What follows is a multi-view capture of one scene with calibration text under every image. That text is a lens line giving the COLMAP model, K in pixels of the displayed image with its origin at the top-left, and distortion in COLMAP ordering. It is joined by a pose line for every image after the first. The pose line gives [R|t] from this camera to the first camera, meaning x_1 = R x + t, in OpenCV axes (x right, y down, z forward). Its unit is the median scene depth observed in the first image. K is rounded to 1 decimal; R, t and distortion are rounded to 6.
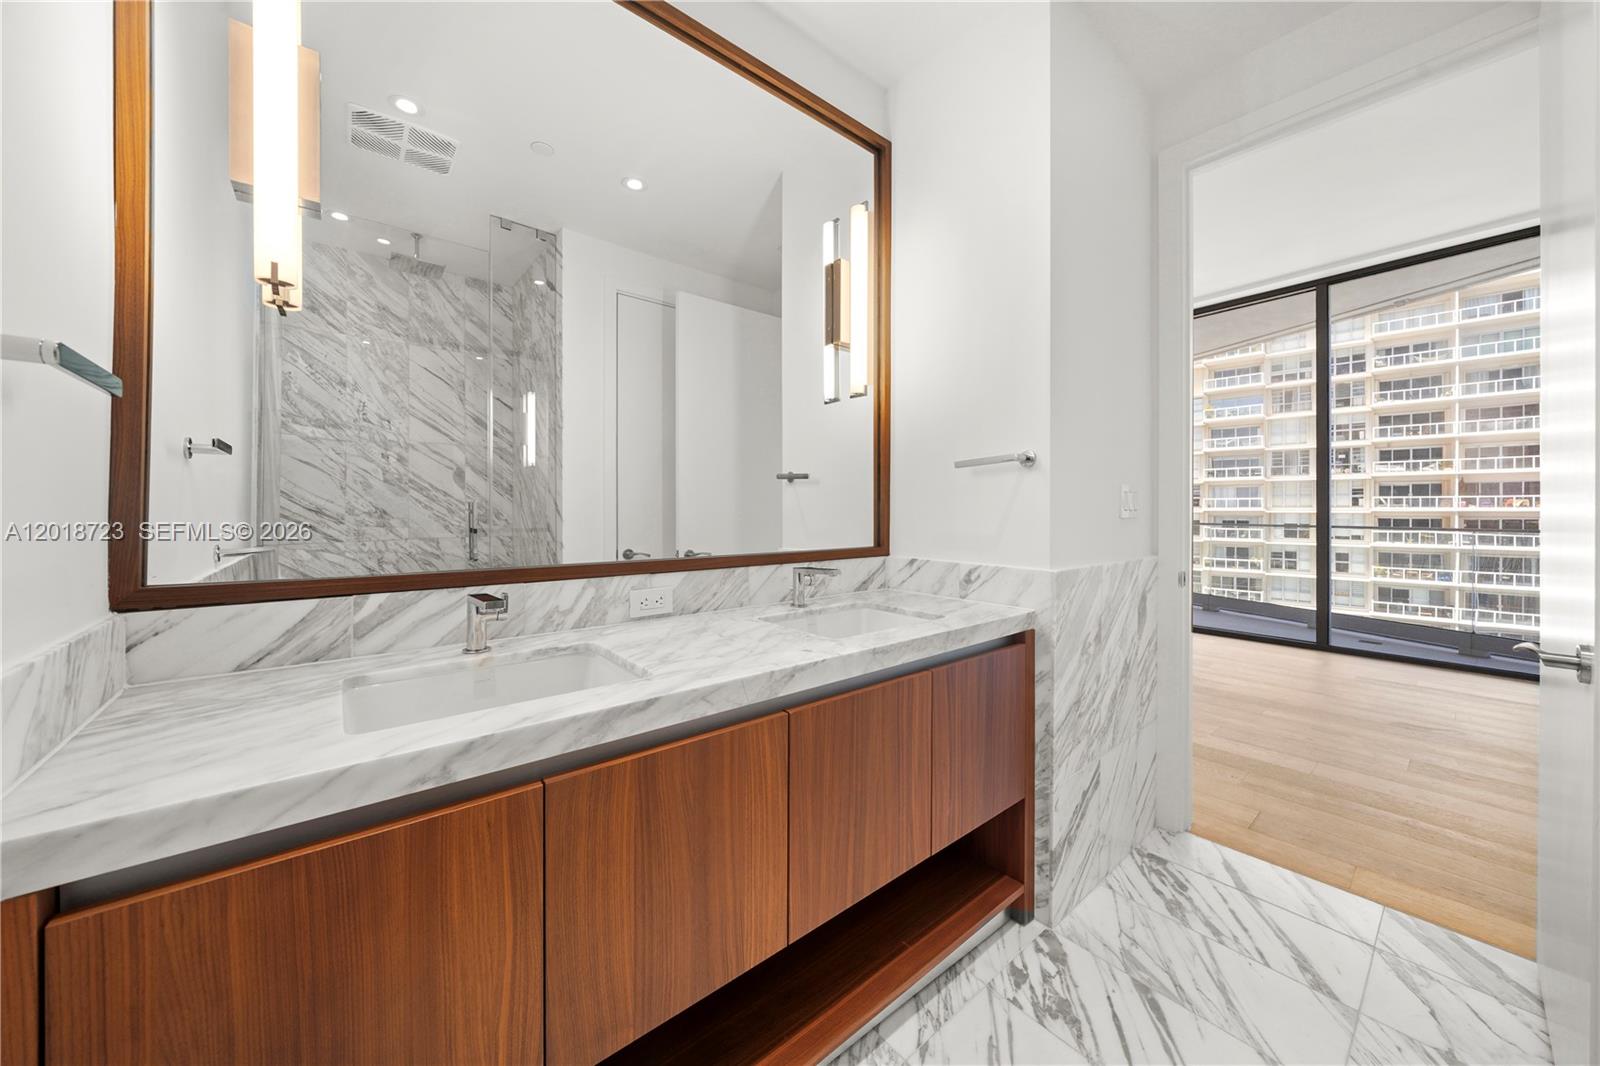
lens RADIAL K [[561.4, 0, 810.6], [0, 561.4, 513.7], [0, 0, 1]] dist [-0.006406, -0.000140]
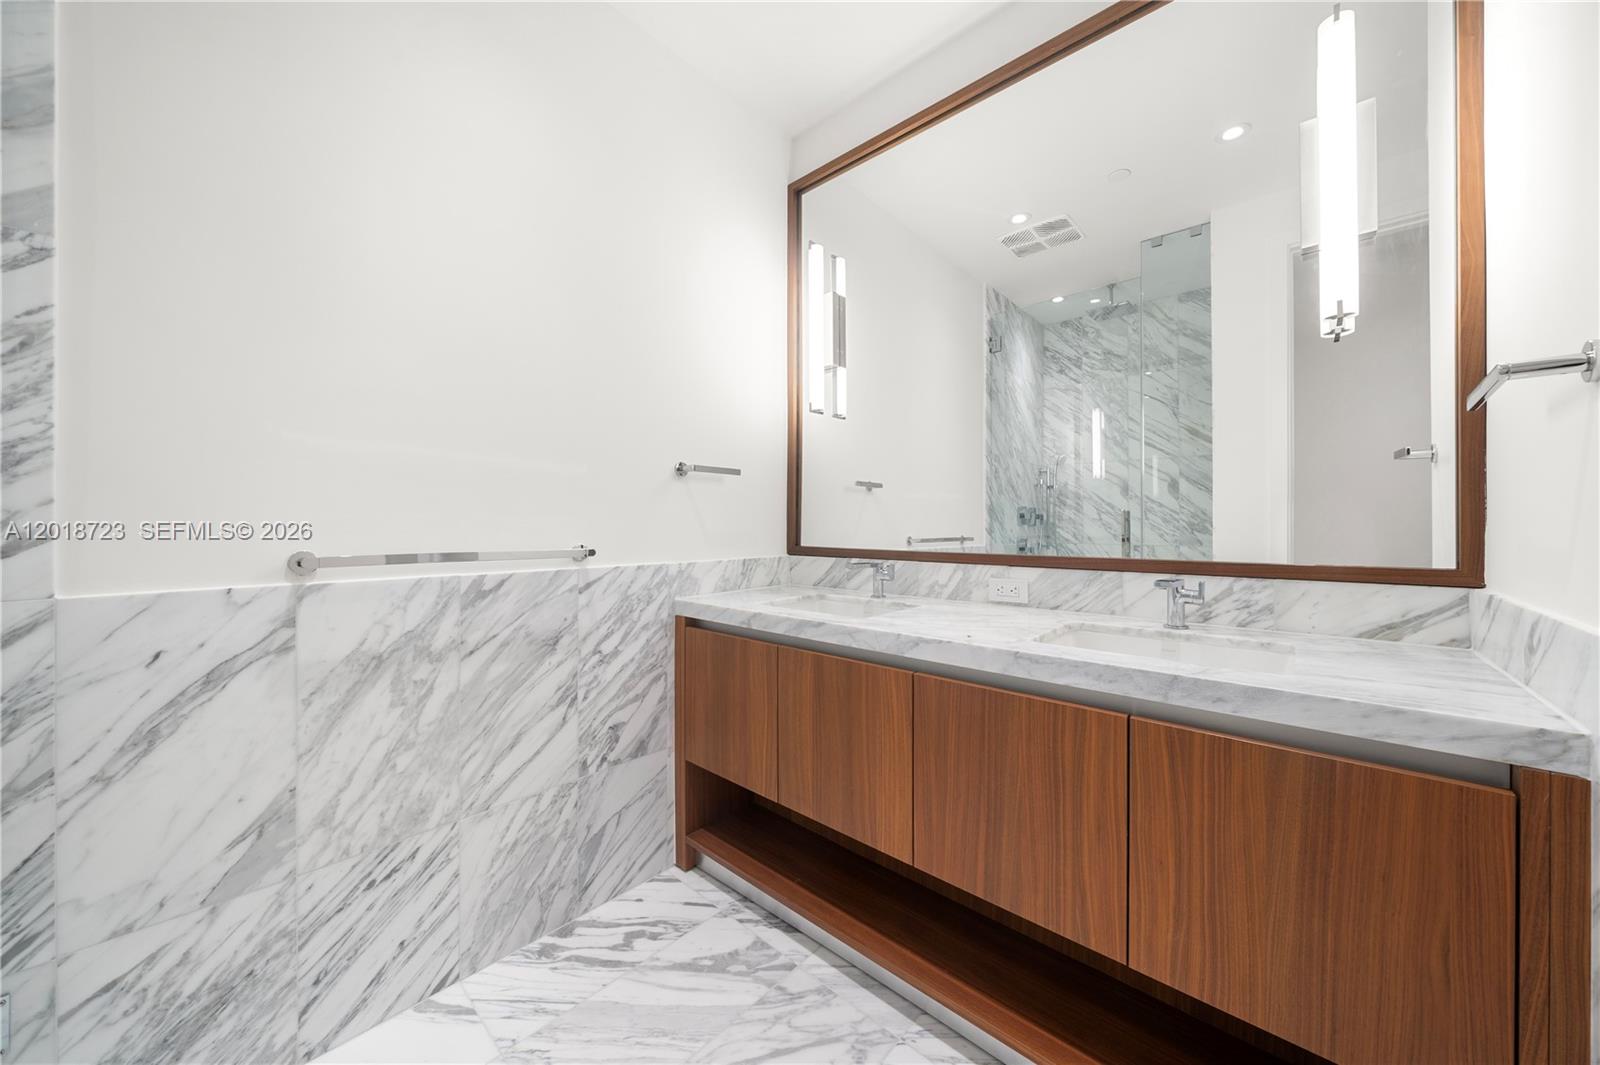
lens RADIAL K [[561.4, 0, 801.8], [0, 561.4, 531.4], [0, 0, 1]] dist [-0.006406, -0.000140]
pose [[0.132175, 0.007581, -0.991197, 0.707431], [-0.005485, 0.999961, 0.006916, 0.026822], [0.991211, 0.004522, 0.132211, 0.378981]]
